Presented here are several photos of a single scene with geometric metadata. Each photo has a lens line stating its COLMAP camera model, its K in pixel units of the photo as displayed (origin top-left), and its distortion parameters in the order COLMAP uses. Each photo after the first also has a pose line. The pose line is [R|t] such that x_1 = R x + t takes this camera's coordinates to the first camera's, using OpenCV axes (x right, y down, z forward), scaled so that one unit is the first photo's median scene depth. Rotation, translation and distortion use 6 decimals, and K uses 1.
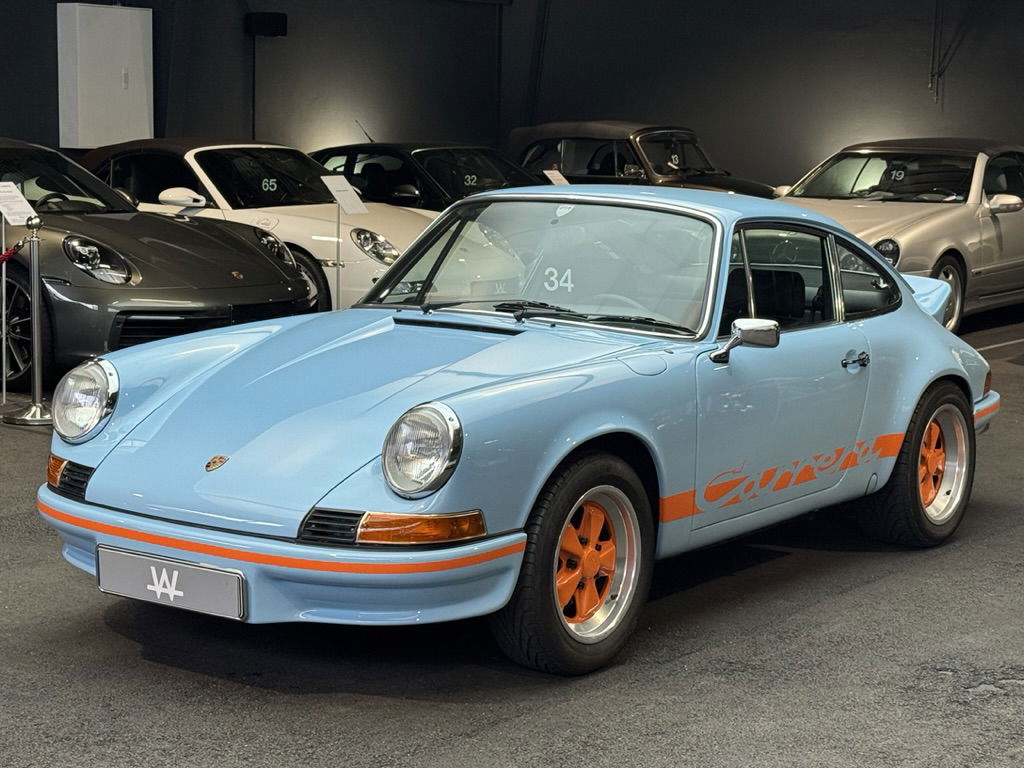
lens RADIAL K [[2073.1, 0, 512.0], [0, 2073.1, 384.0], [0, 0, 1]] dist [0.131353, -0.013814]
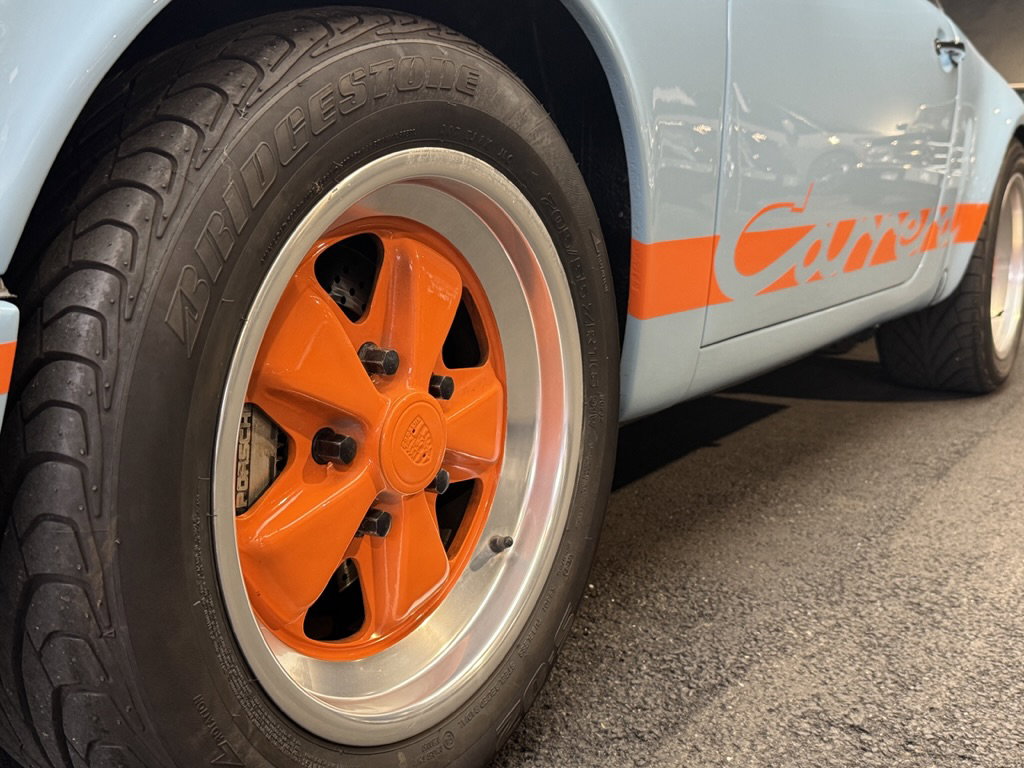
lens RADIAL K [[1134.2, 0, 512.0], [0, 1134.2, 384.0], [0, 0, 1]] dist [0.173748, -0.440448]
pose [[0.998854, -0.015982, 0.045114, 0.044149], [0.013513, 0.998421, 0.054517, 0.069686], [-0.045914, -0.053845, 0.997493, 0.839344]]
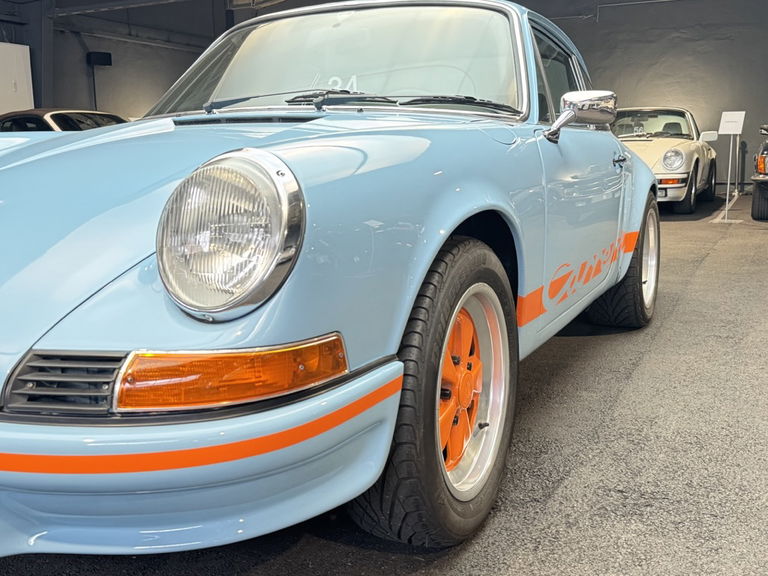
lens RADIAL K [[837.0, 0, 384.0], [0, 837.0, 288.0], [0, 0, 1]] dist [0.191730, -0.422228]
pose [[0.983833, -0.063075, 0.167615, -0.037960], [0.057706, 0.997658, 0.036720, 0.037144], [-0.169539, -0.026454, 0.985168, 0.702100]]
